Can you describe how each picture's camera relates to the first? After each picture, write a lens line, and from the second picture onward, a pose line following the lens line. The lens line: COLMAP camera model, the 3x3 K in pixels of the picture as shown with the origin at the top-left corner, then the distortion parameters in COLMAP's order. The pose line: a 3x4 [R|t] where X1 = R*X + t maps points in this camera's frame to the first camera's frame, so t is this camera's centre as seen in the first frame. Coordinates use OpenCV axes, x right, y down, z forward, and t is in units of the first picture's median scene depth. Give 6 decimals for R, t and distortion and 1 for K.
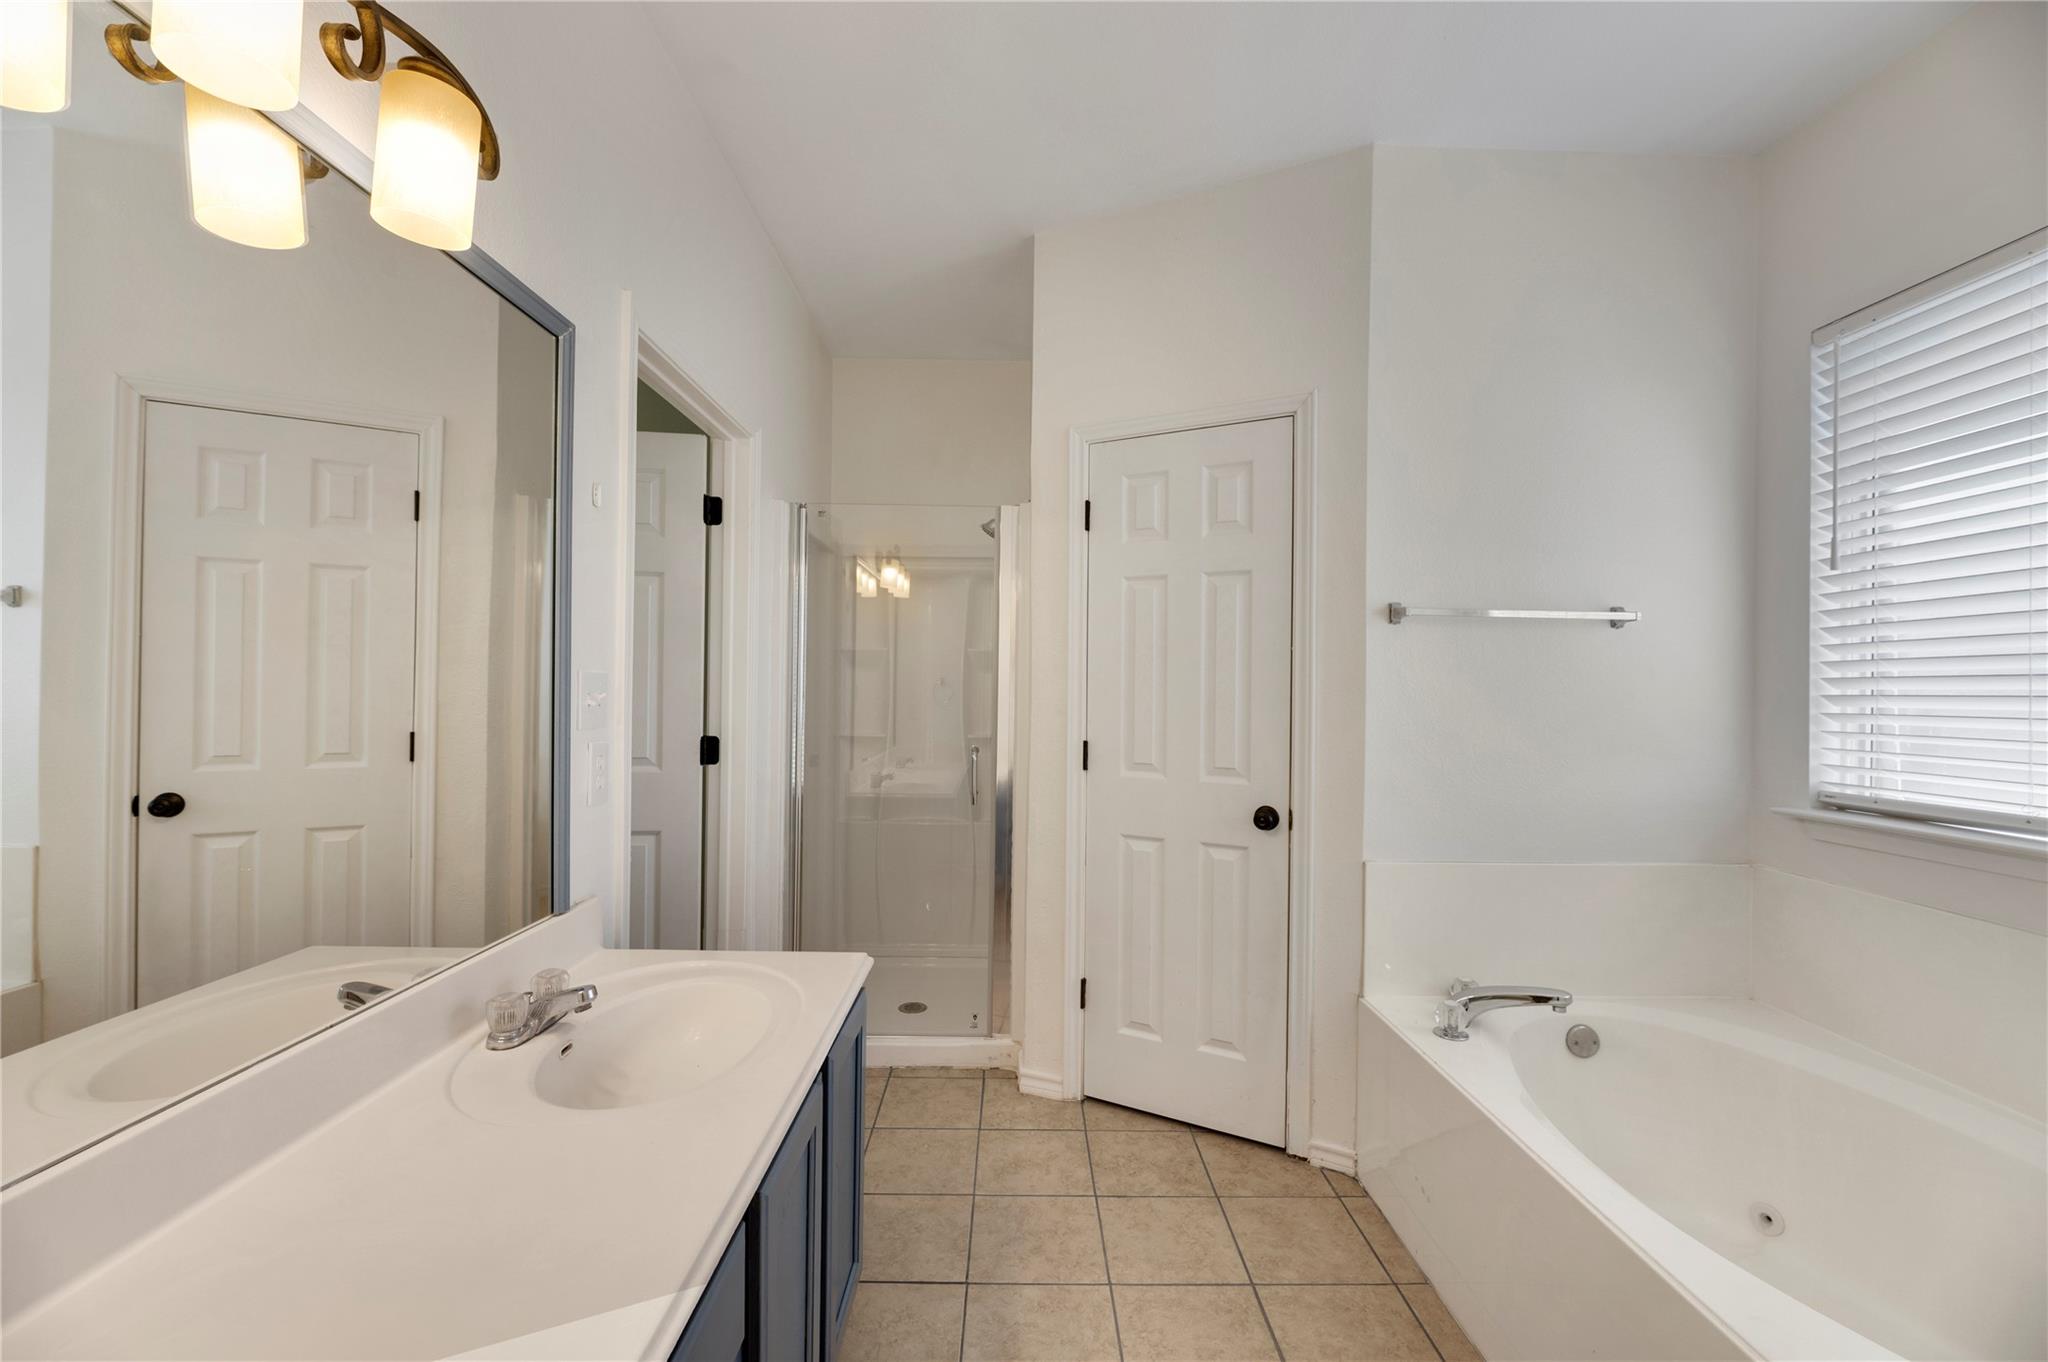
lens RADIAL K [[839.2, 0, 1025.4], [0, 839.2, 691.3], [0, 0, 1]] dist [-0.002084, -0.002237]
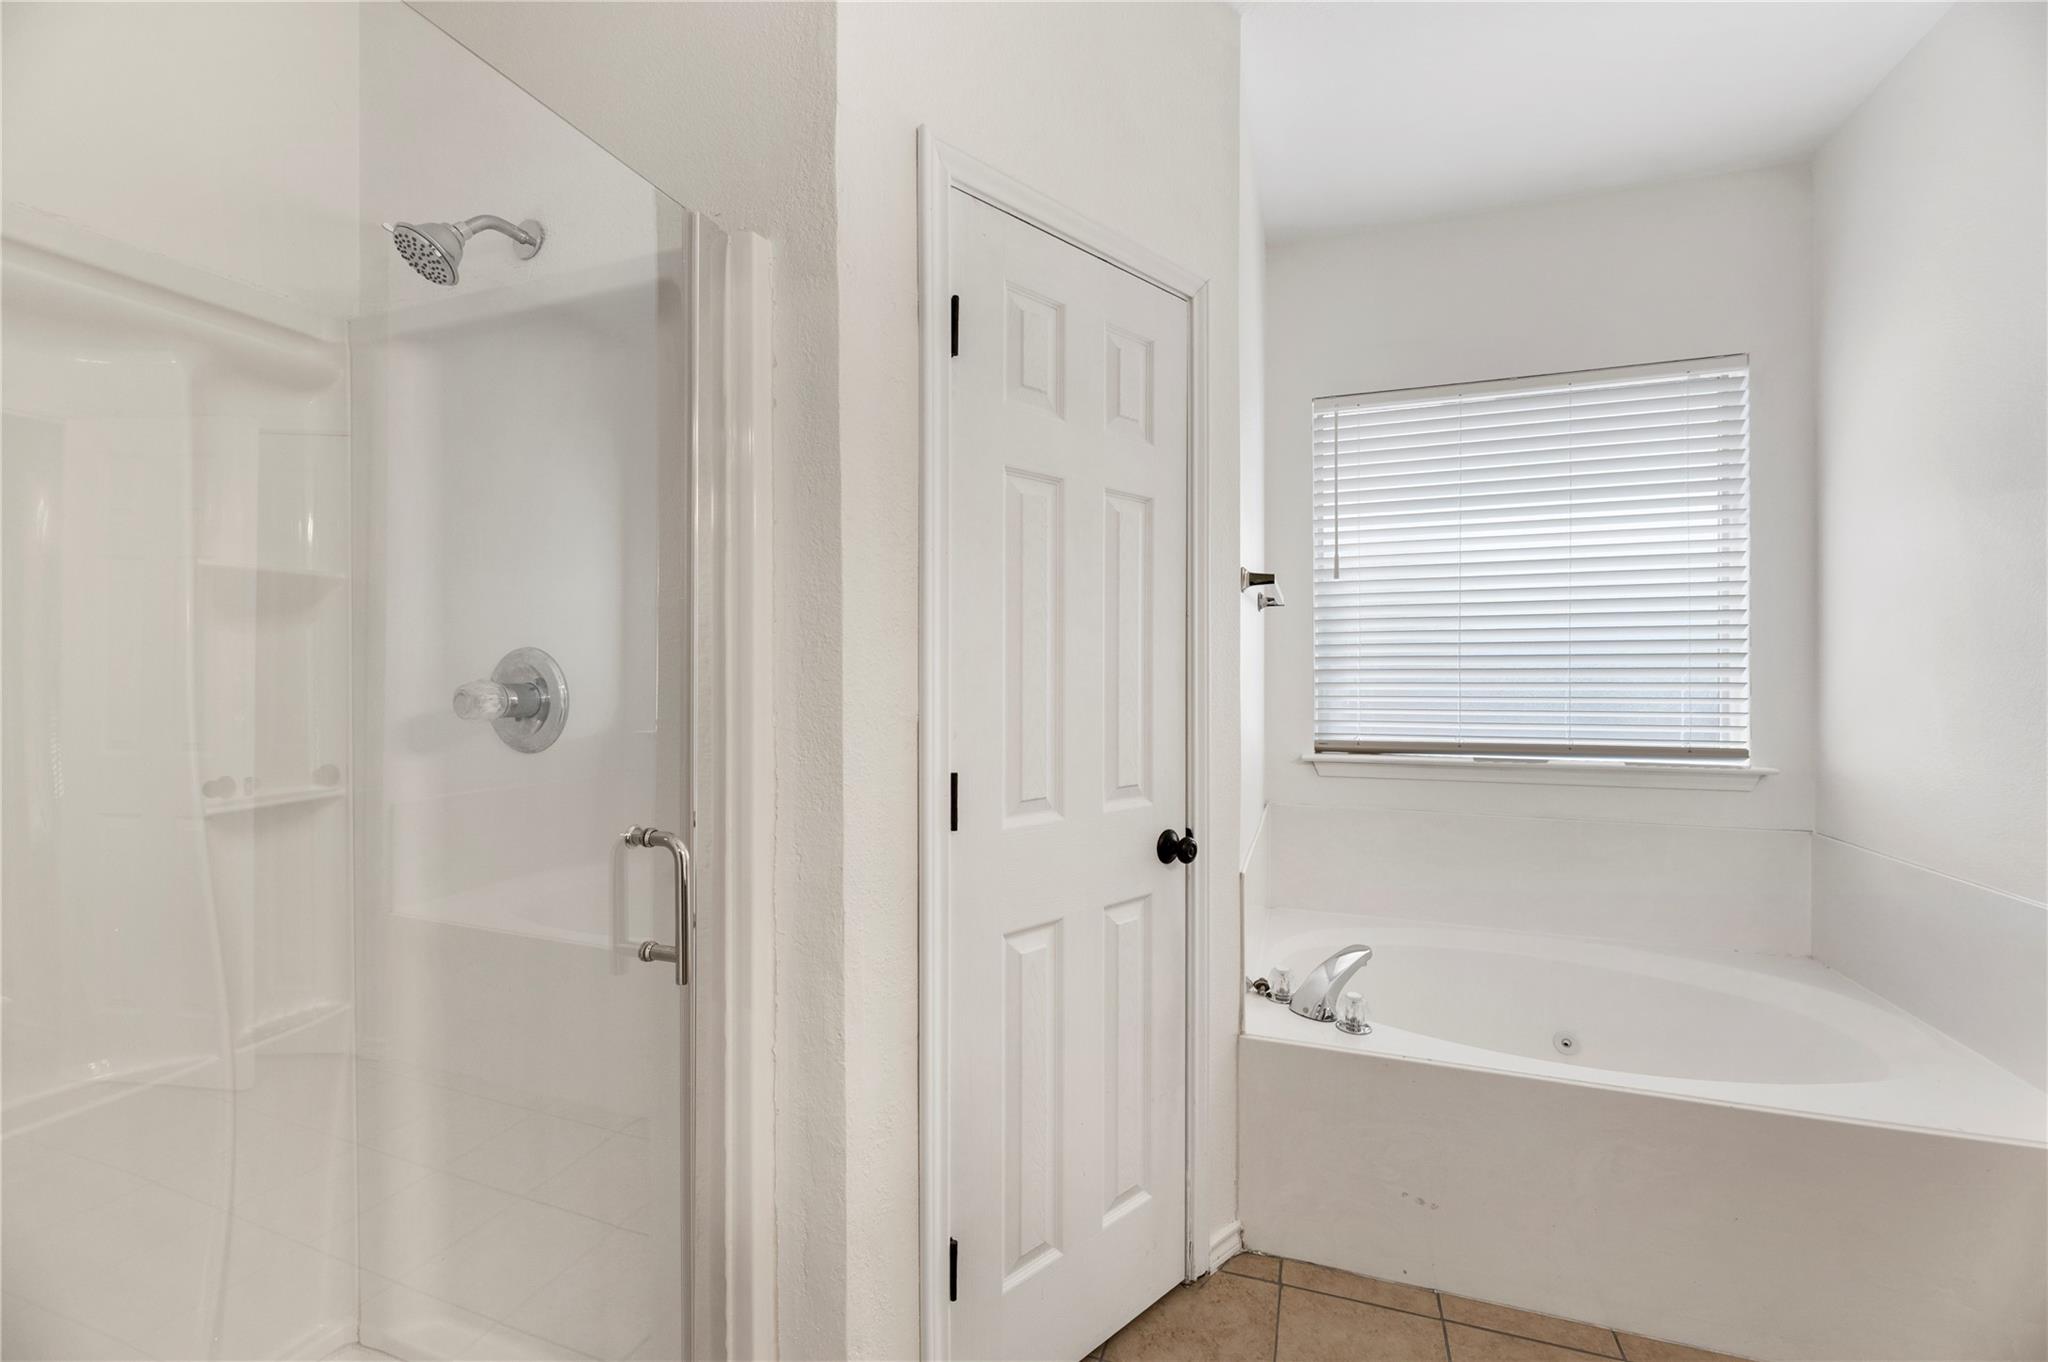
lens RADIAL K [[839.2, 0, 1025.2], [0, 839.2, 679.1], [0, 0, 1]] dist [-0.002084, -0.002237]
pose [[0.336002, -0.019400, 0.941661, -0.431591], [0.007382, 0.999811, 0.017964, -0.007207], [-0.941832, 0.000916, 0.336082, 0.873941]]
